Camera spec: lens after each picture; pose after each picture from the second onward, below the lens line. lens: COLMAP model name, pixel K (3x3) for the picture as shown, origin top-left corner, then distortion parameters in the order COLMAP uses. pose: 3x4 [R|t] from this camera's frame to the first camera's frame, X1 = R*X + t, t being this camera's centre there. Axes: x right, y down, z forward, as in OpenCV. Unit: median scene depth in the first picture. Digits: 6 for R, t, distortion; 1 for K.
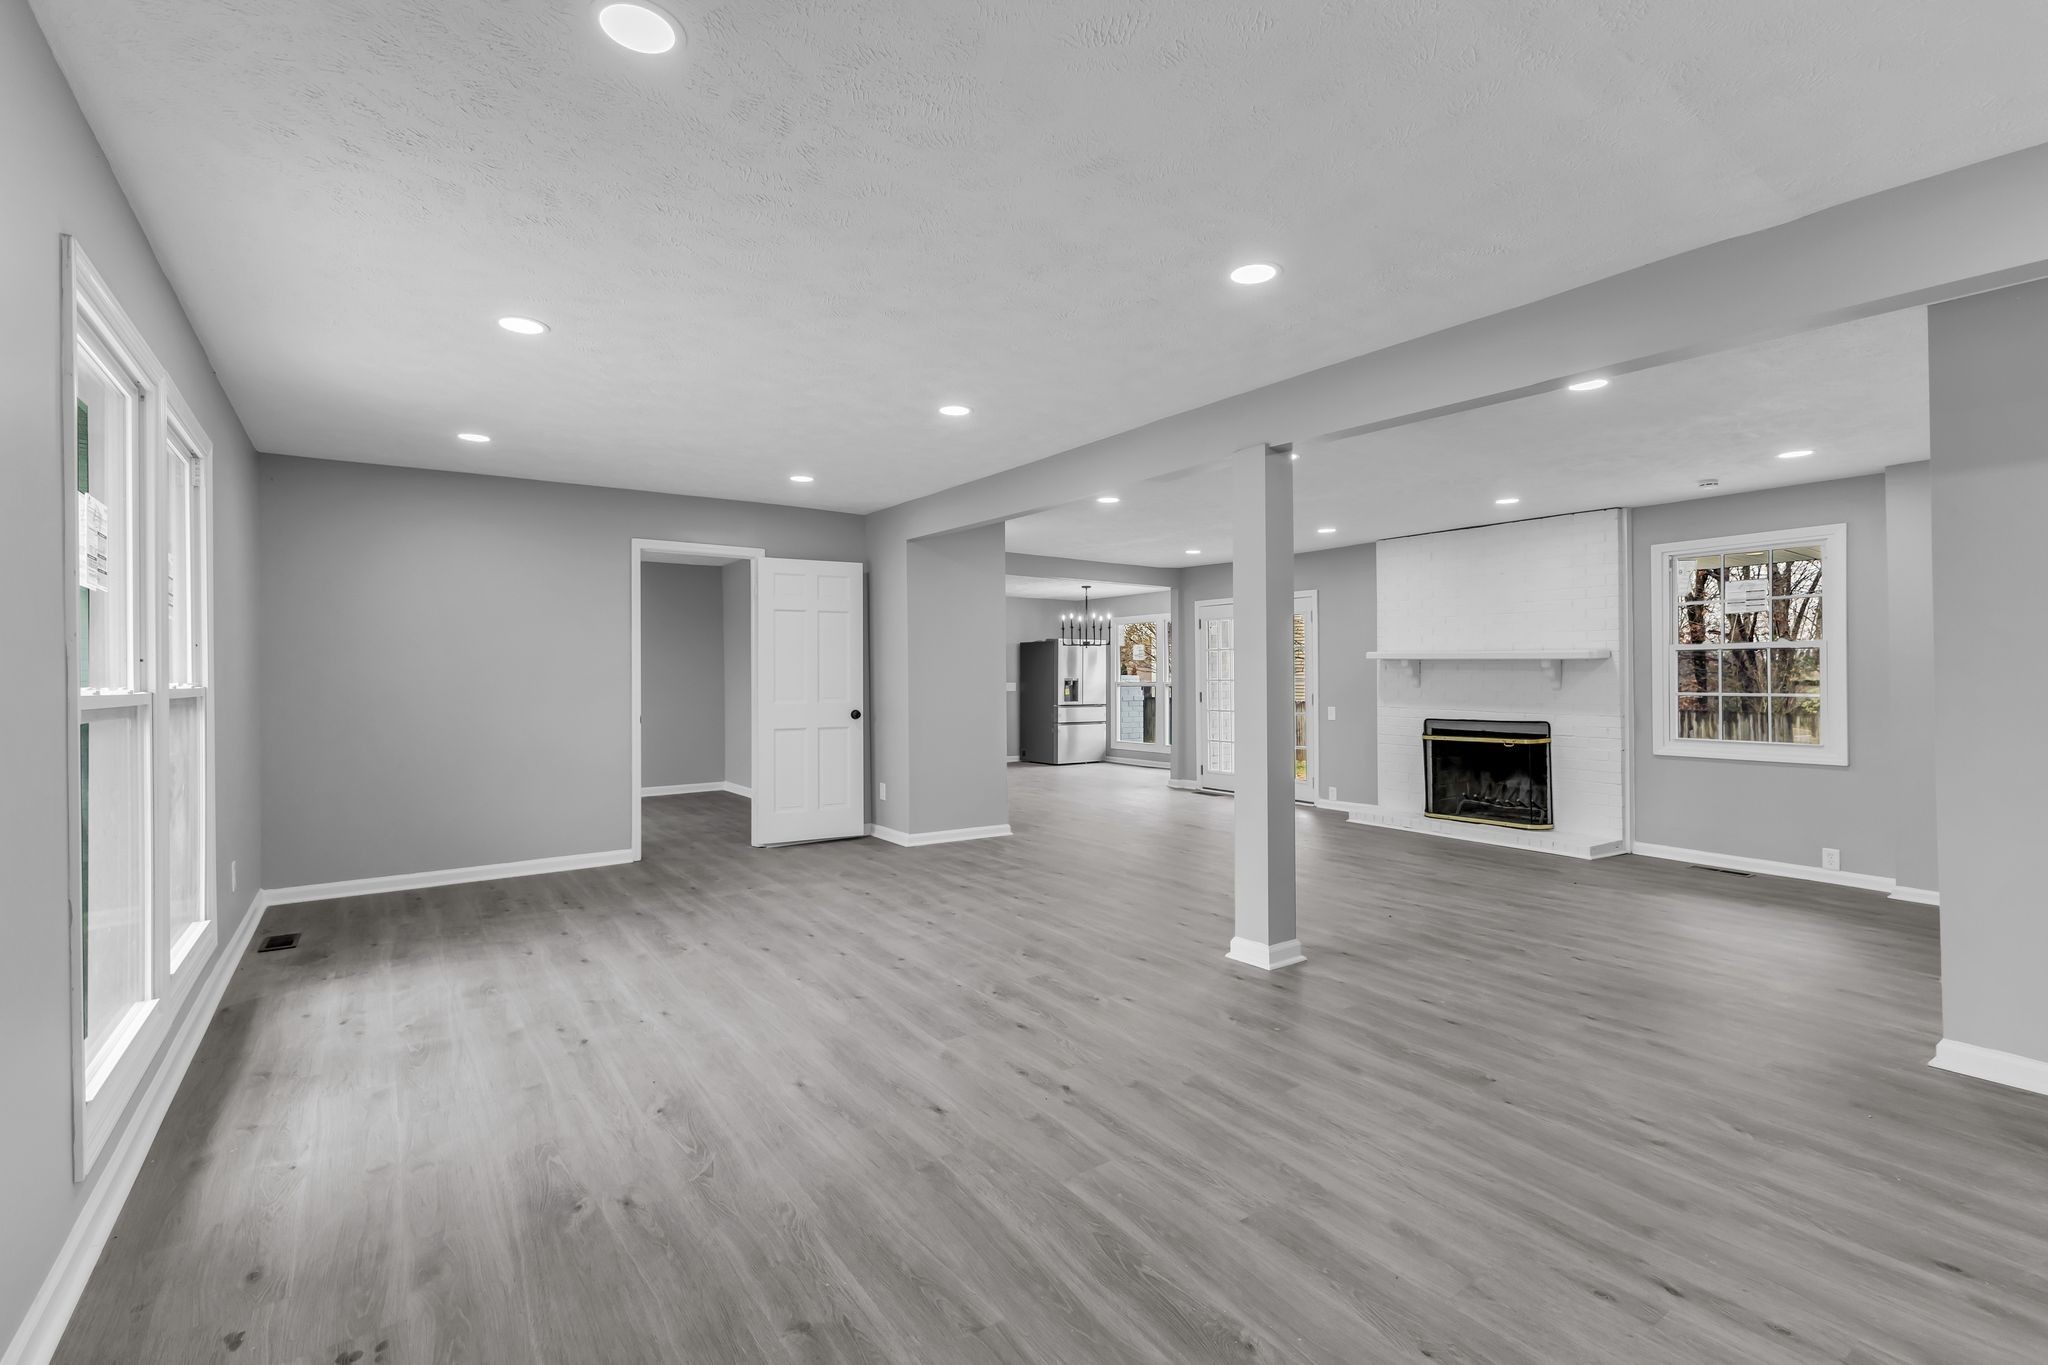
lens RADIAL K [[898.7, 0, 1029.0], [0, 898.7, 676.2], [0, 0, 1]] dist [0.034752, 0.002022]
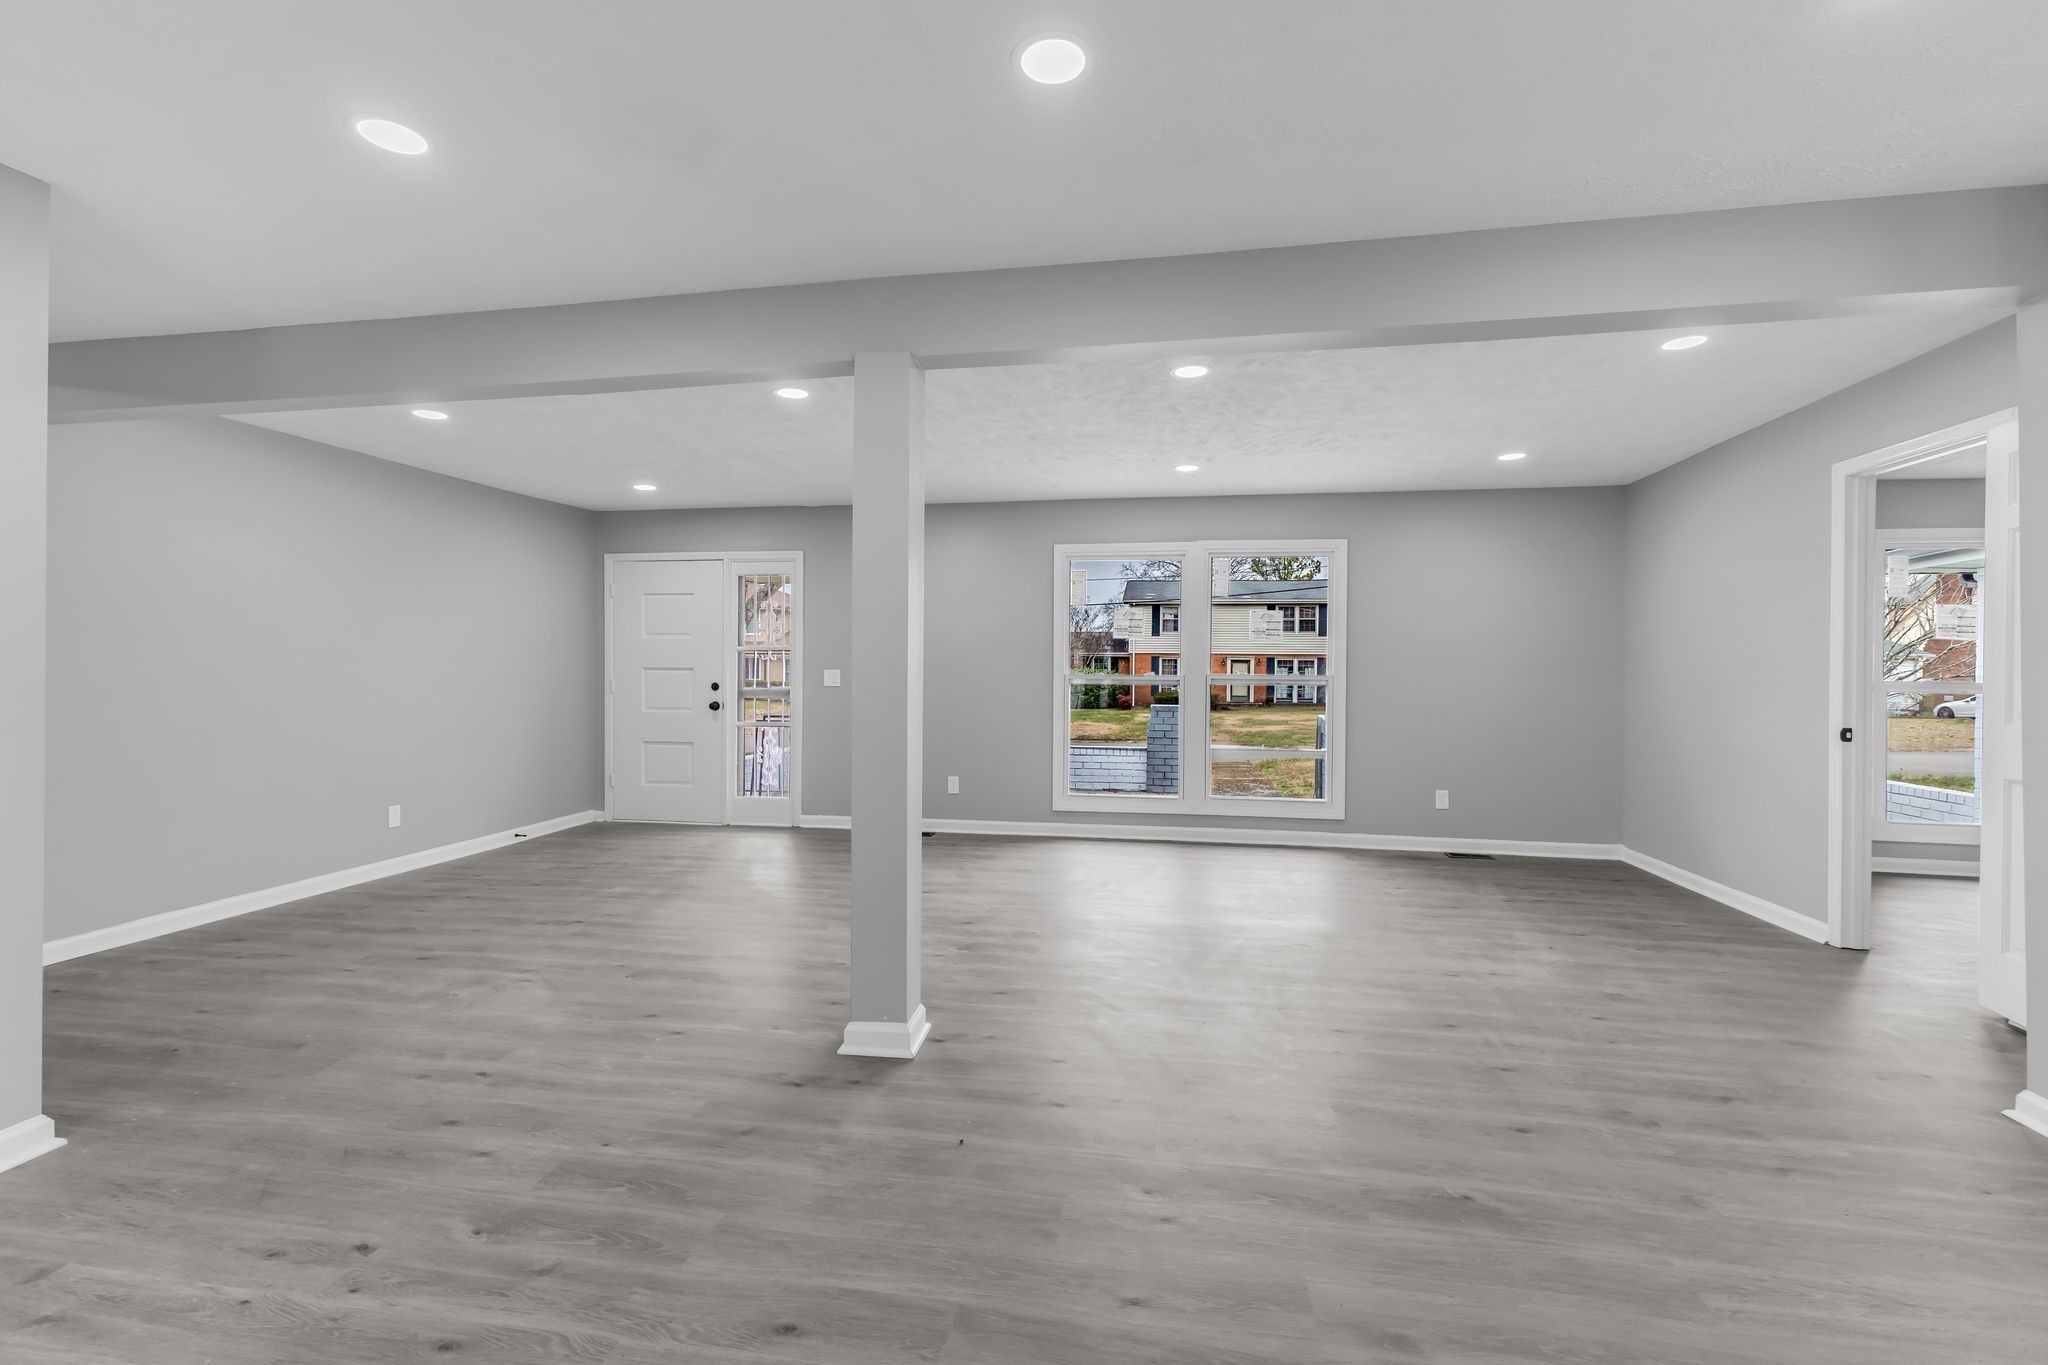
lens RADIAL K [[898.7, 0, 1032.6], [0, 898.7, 674.4], [0, 0, 1]] dist [0.034752, 0.002022]
pose [[-0.706009, 0.016805, -0.708003, 0.373524], [0.009307, 0.999852, 0.014451, 0.001577], [0.708141, 0.003613, -0.706062, 0.858214]]
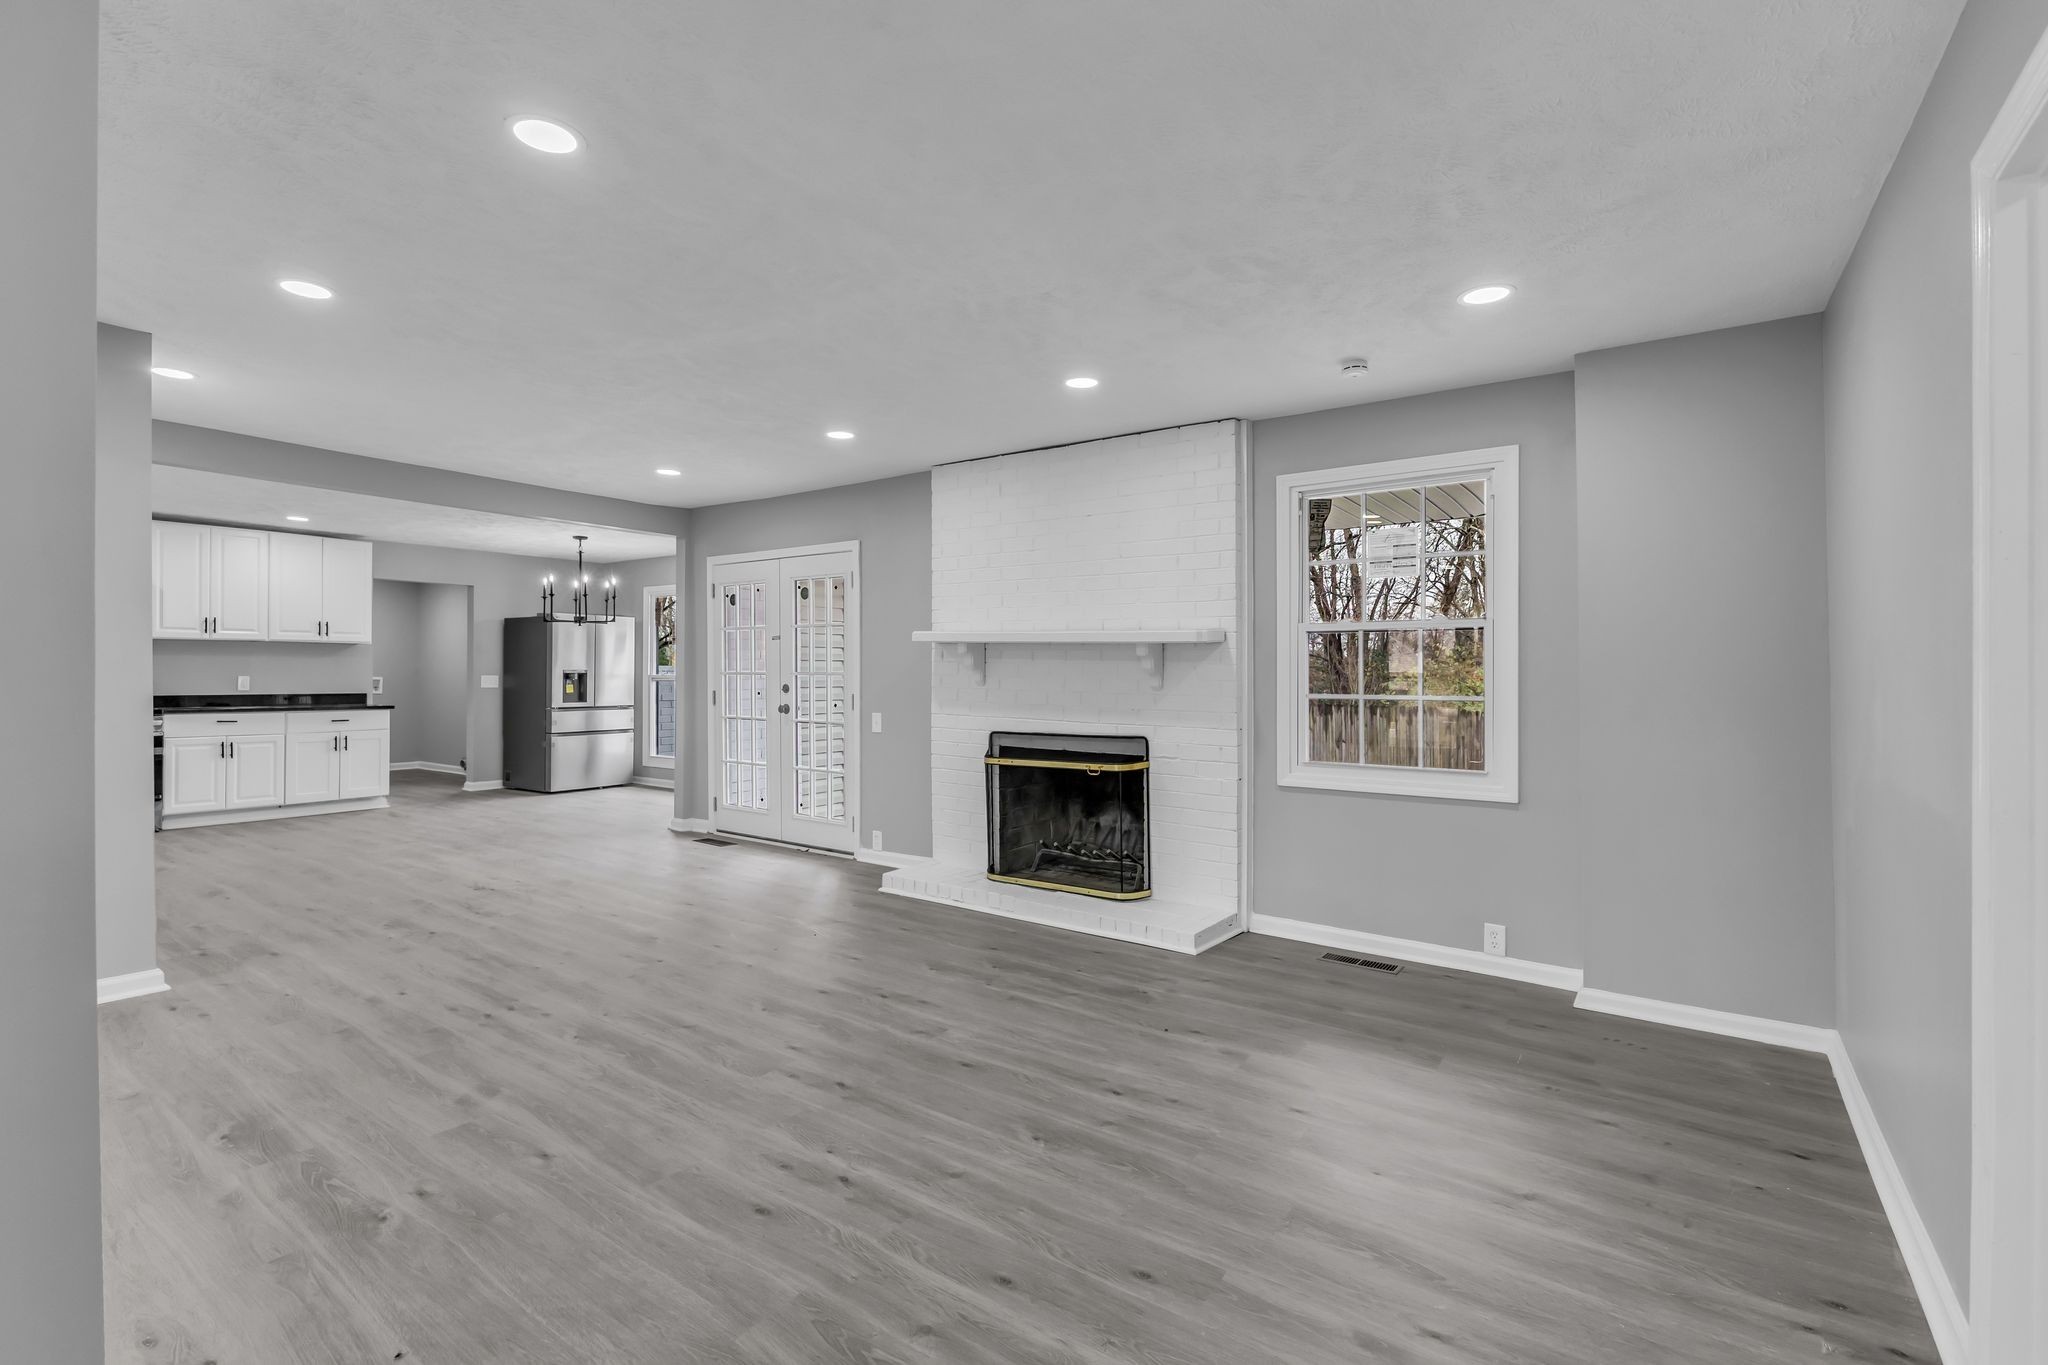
lens RADIAL K [[898.7, 0, 1020.4], [0, 898.7, 669.1], [0, 0, 1]] dist [0.034752, 0.002022]
pose [[0.942251, 0.007943, 0.334813, 0.238645], [-0.007445, 0.999968, -0.002769, 0.002517], [-0.334824, 0.000117, 0.942281, 0.370459]]
